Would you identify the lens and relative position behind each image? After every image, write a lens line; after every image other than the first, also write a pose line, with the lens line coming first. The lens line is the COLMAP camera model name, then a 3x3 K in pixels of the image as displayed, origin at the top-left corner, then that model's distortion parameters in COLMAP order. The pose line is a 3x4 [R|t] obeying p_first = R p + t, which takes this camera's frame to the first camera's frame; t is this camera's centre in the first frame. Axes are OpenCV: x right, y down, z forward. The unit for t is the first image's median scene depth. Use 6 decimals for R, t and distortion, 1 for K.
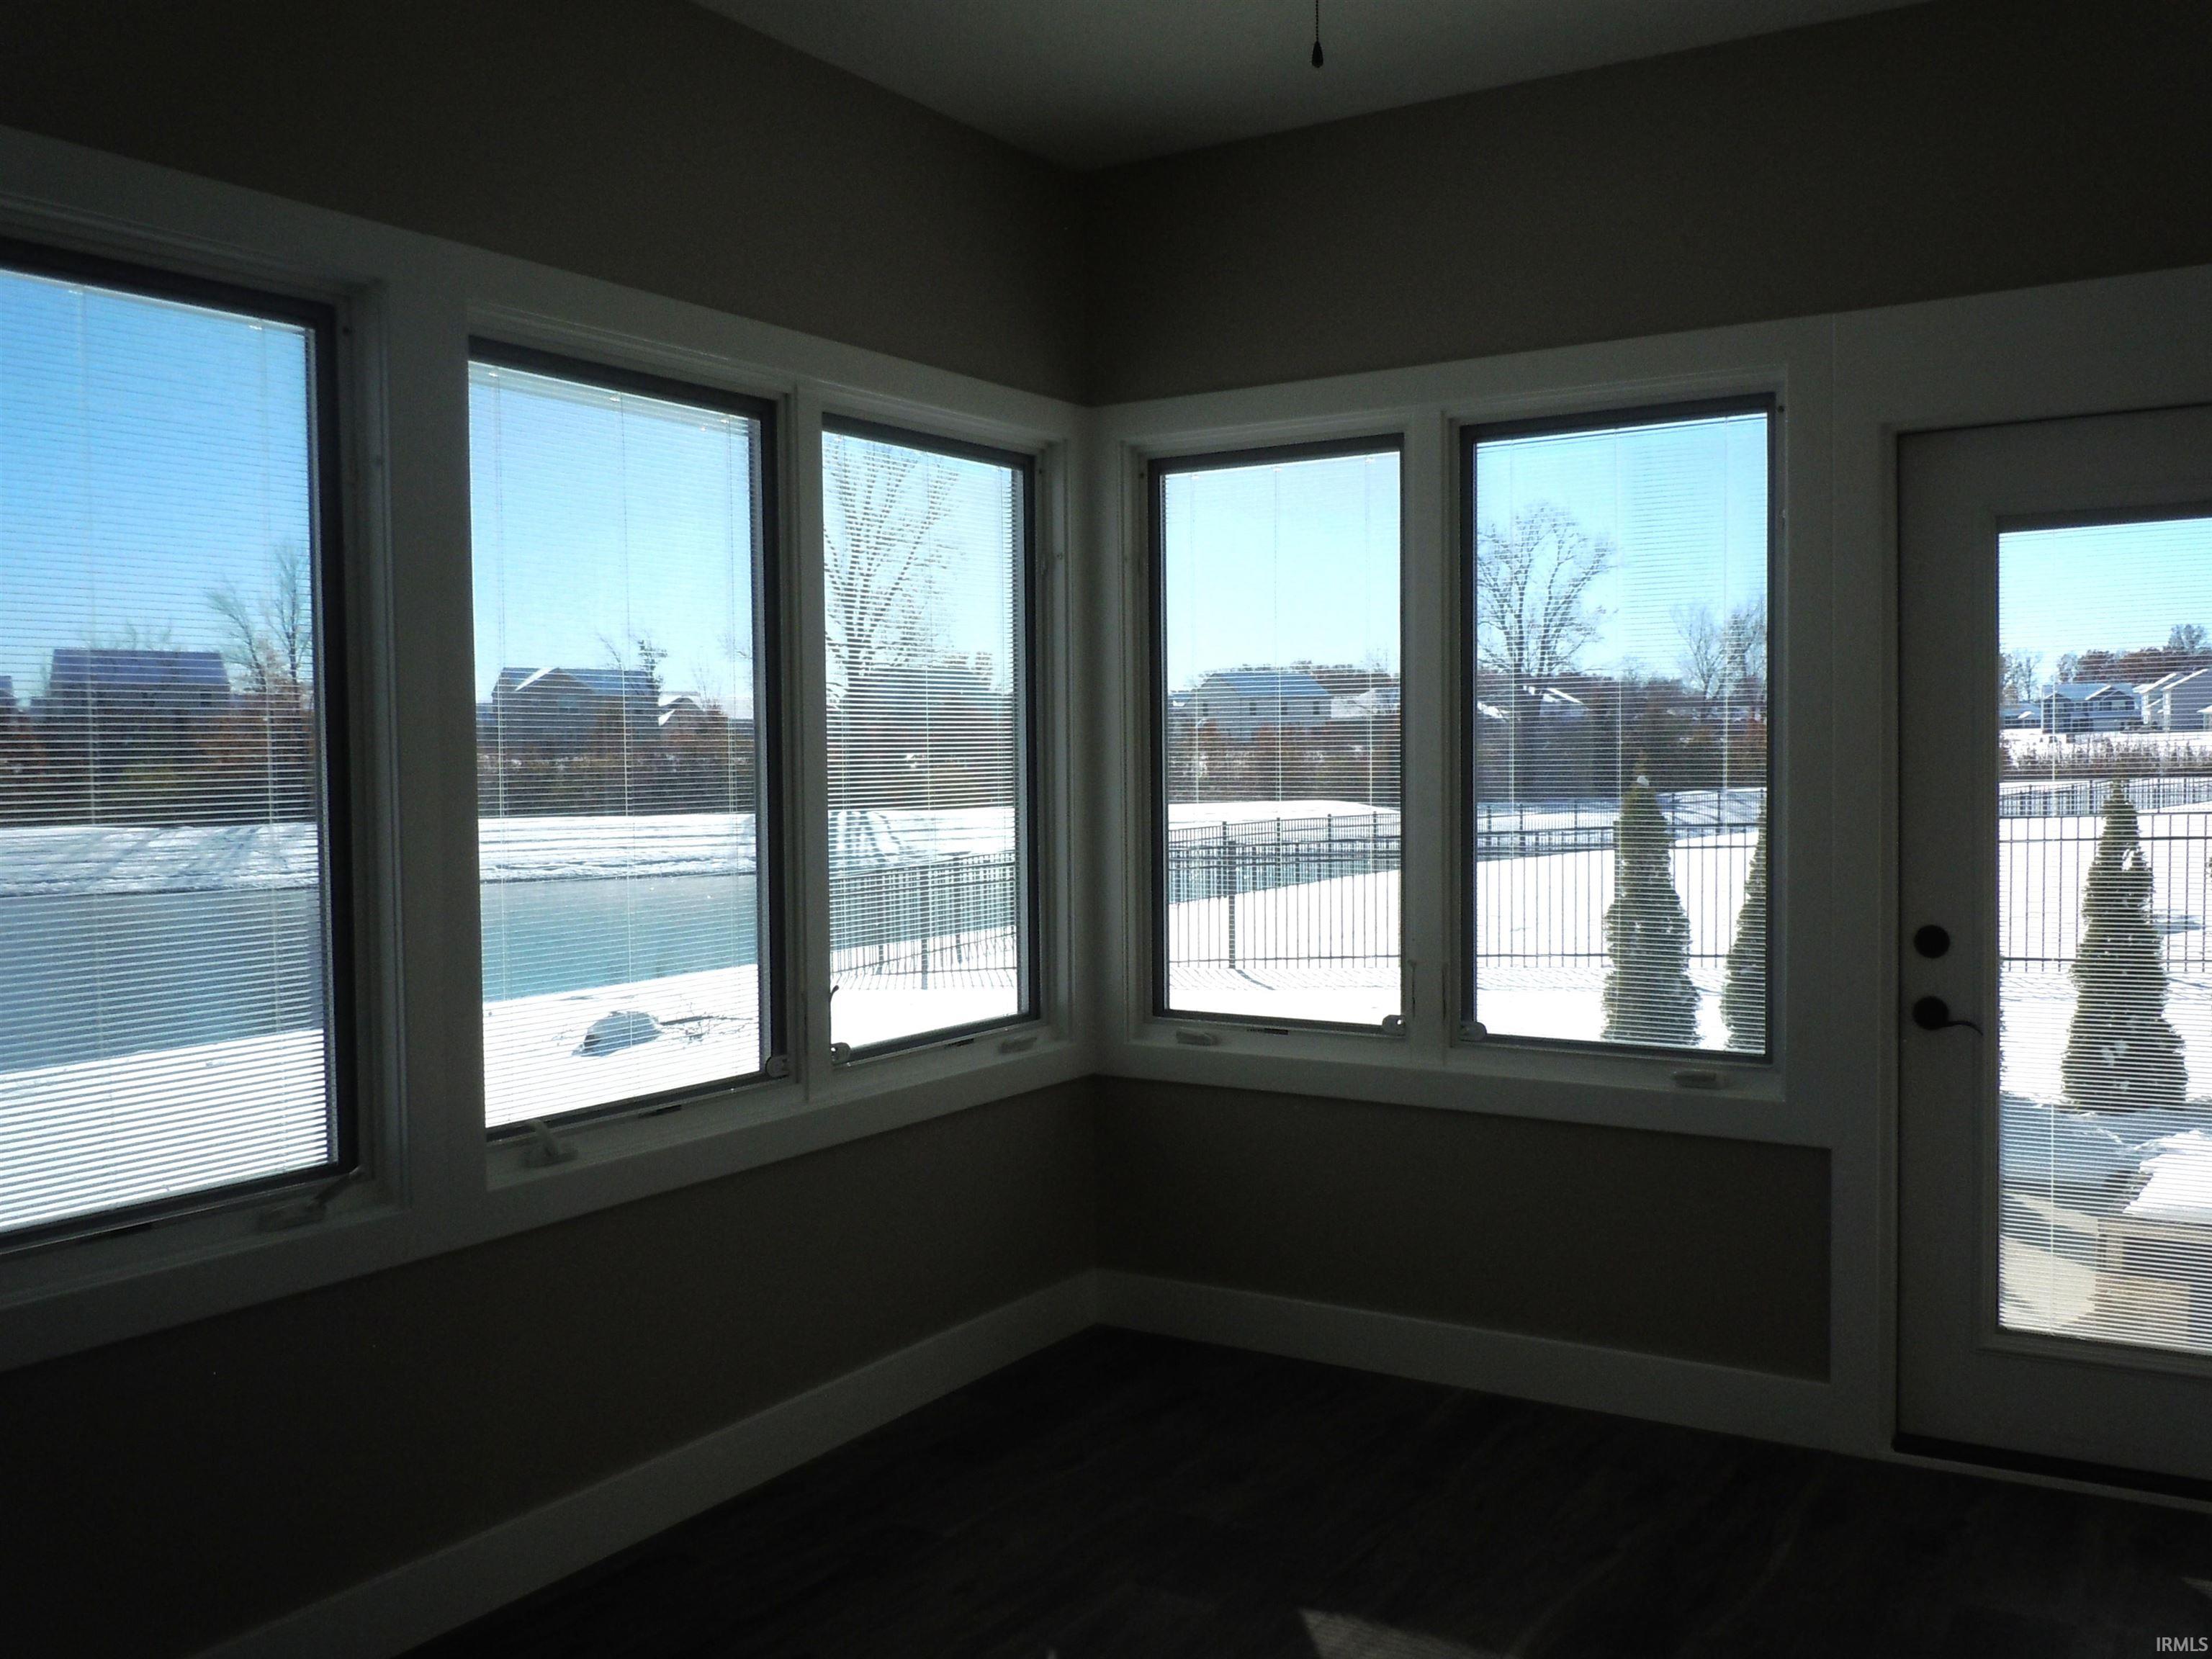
lens RADIAL K [[1853.3, 0, 1106.0], [0, 1853.3, 829.5], [0, 0, 1]] dist [-0.076701, -0.004128]
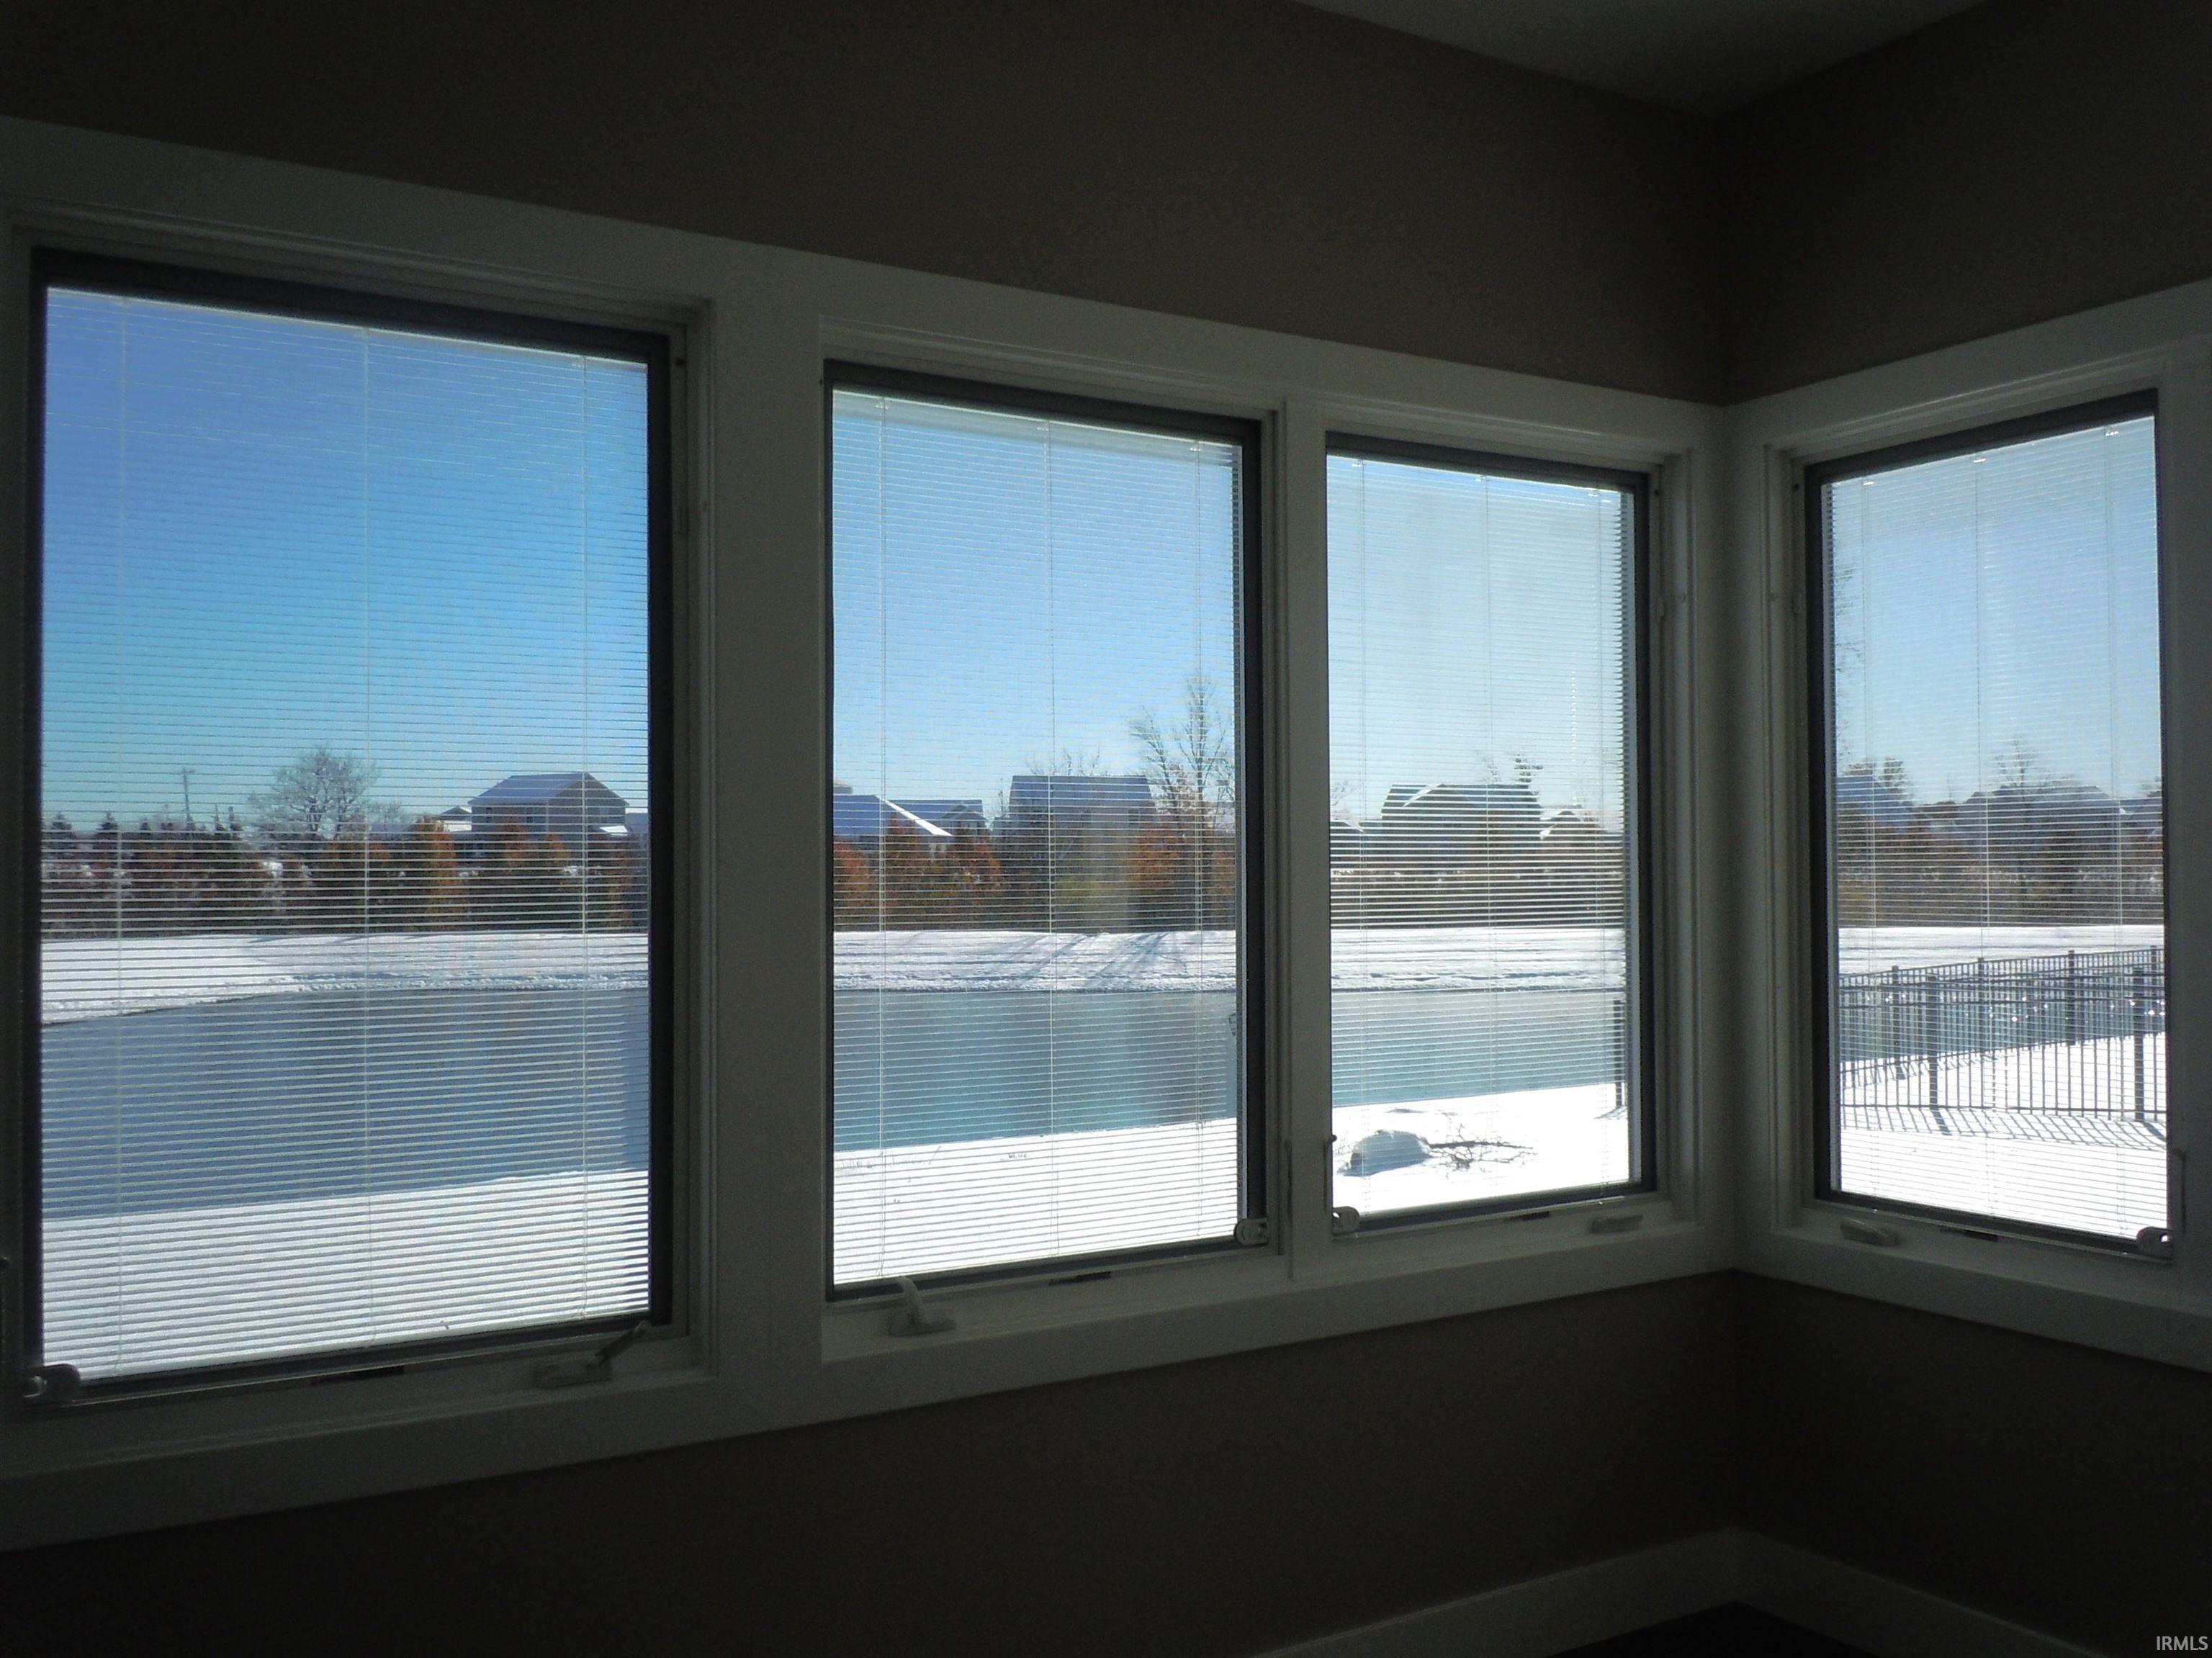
lens RADIAL K [[1823.7, 0, 1106.0], [0, 1823.7, 829.0], [0, 0, 1]] dist [-0.005570, -0.065861]
pose [[0.887184, -0.009551, -0.461317, 0.113421], [-0.019484, 0.998119, -0.058136, -0.000223], [0.461004, 0.060565, 0.885329, 0.210609]]
